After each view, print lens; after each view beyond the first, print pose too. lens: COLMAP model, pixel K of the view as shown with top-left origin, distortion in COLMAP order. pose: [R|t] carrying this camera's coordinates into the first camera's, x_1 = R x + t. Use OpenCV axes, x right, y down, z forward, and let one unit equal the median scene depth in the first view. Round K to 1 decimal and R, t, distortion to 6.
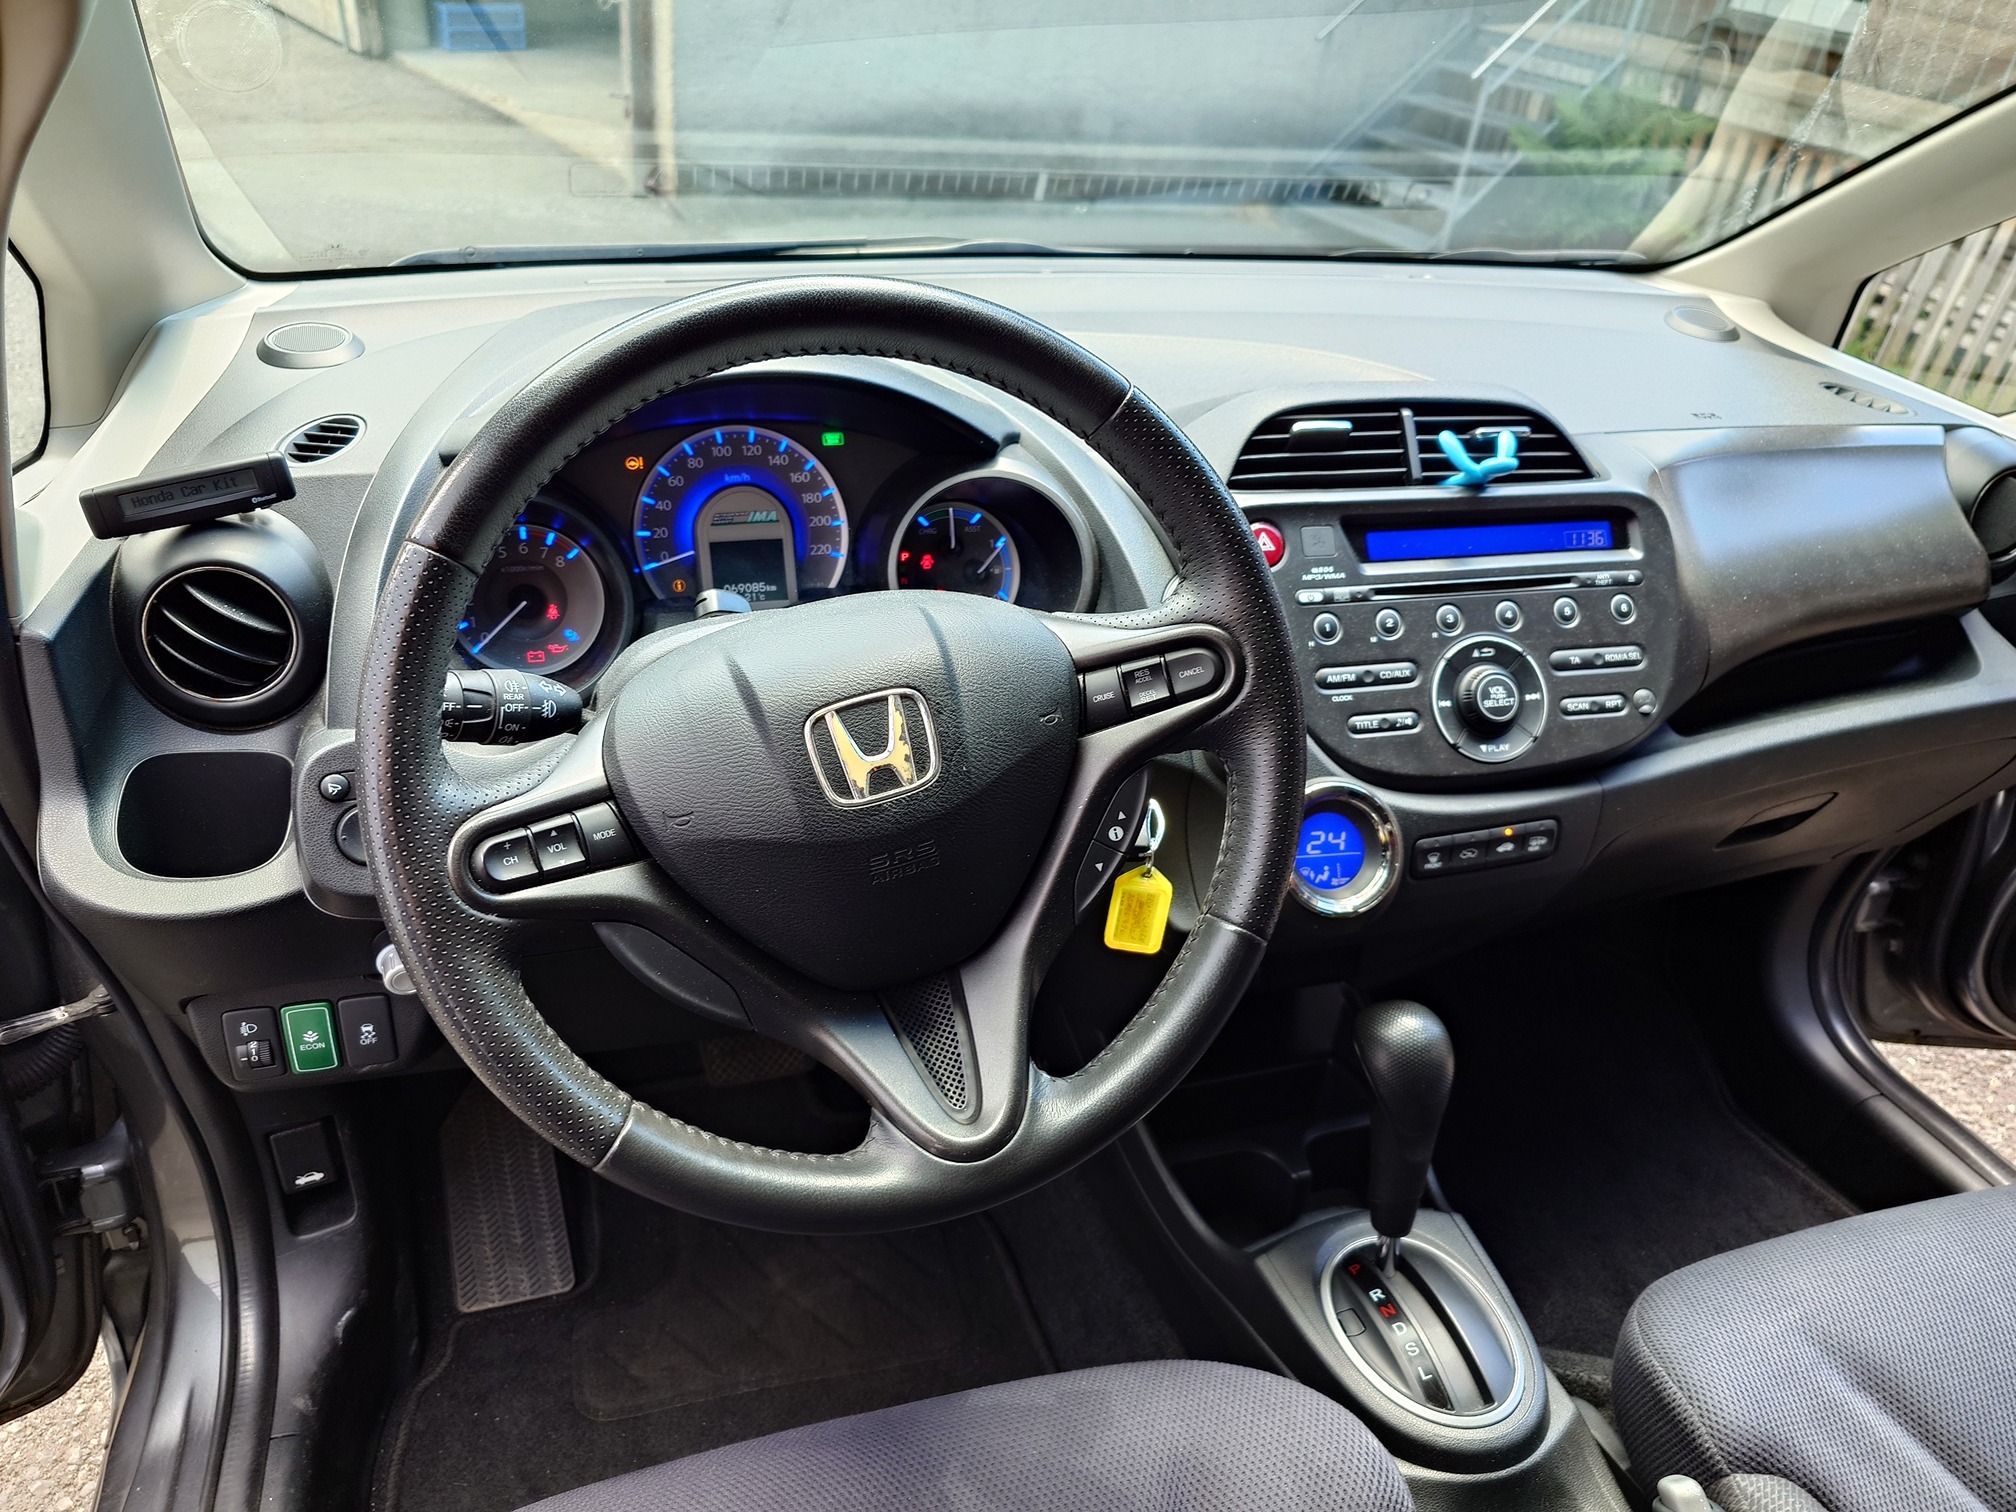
lens RADIAL K [[1461.4, 0, 1008.0], [0, 1461.4, 756.0], [0, 0, 1]] dist [-0.003878, 0.001568]
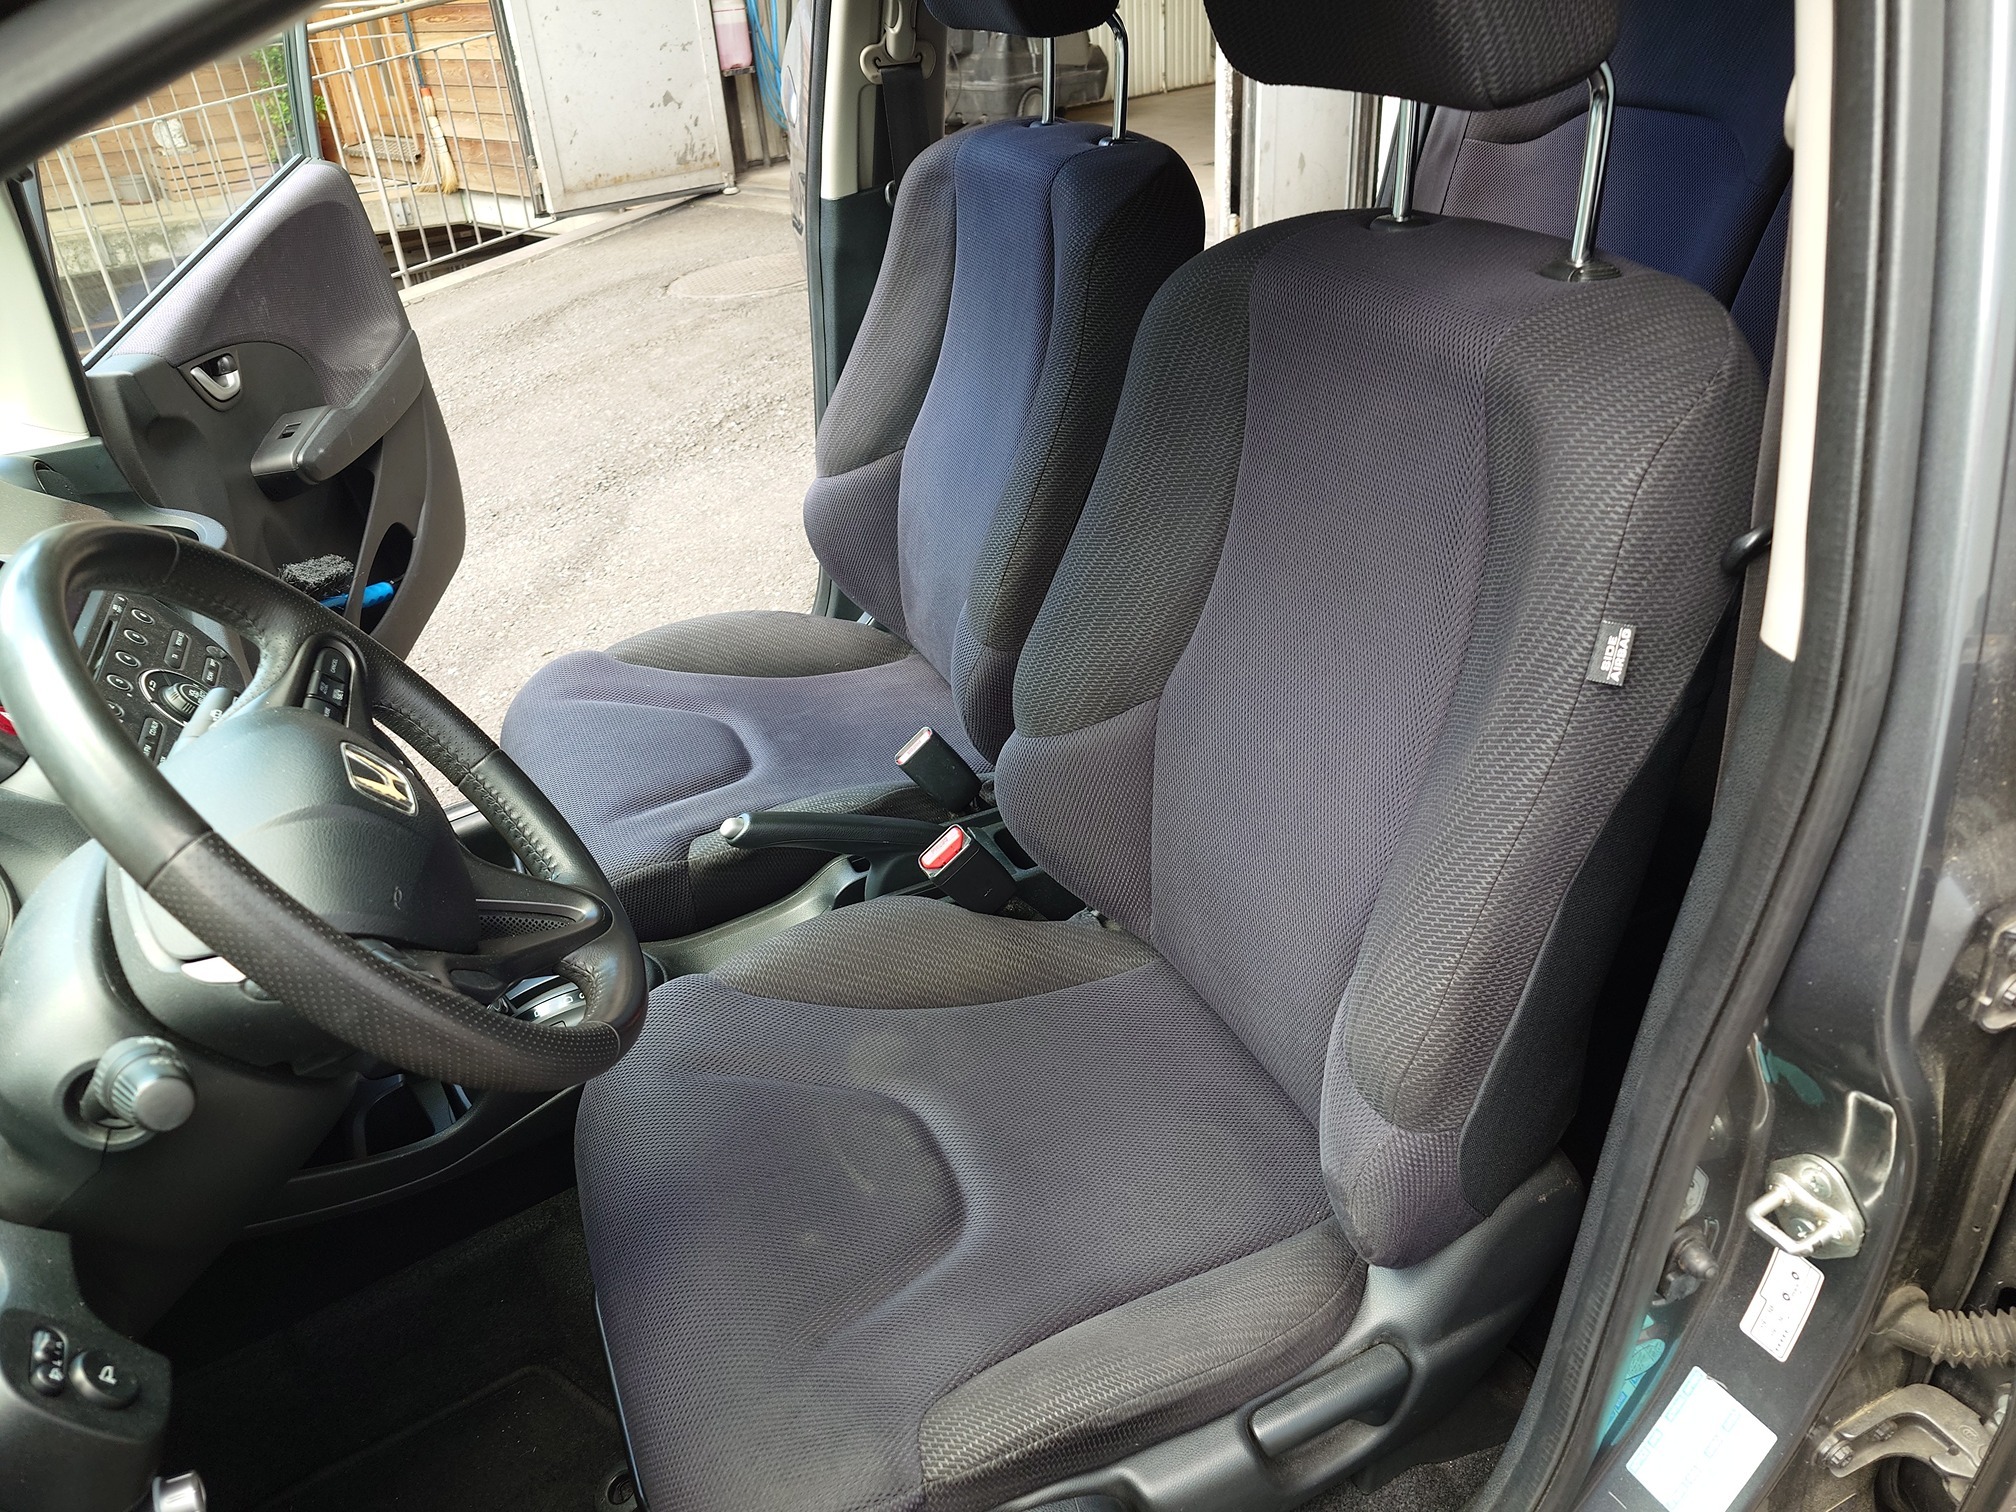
lens RADIAL K [[1438.5, 0, 1008.0], [0, 1438.5, 756.0], [0, 0, 1]] dist [-0.001550, 0.000214]
pose [[-0.136871, -0.572293, 0.808546, -0.796484], [0.599377, 0.602011, 0.527569, -0.239037], [-0.788678, 0.556833, 0.260622, 0.133464]]
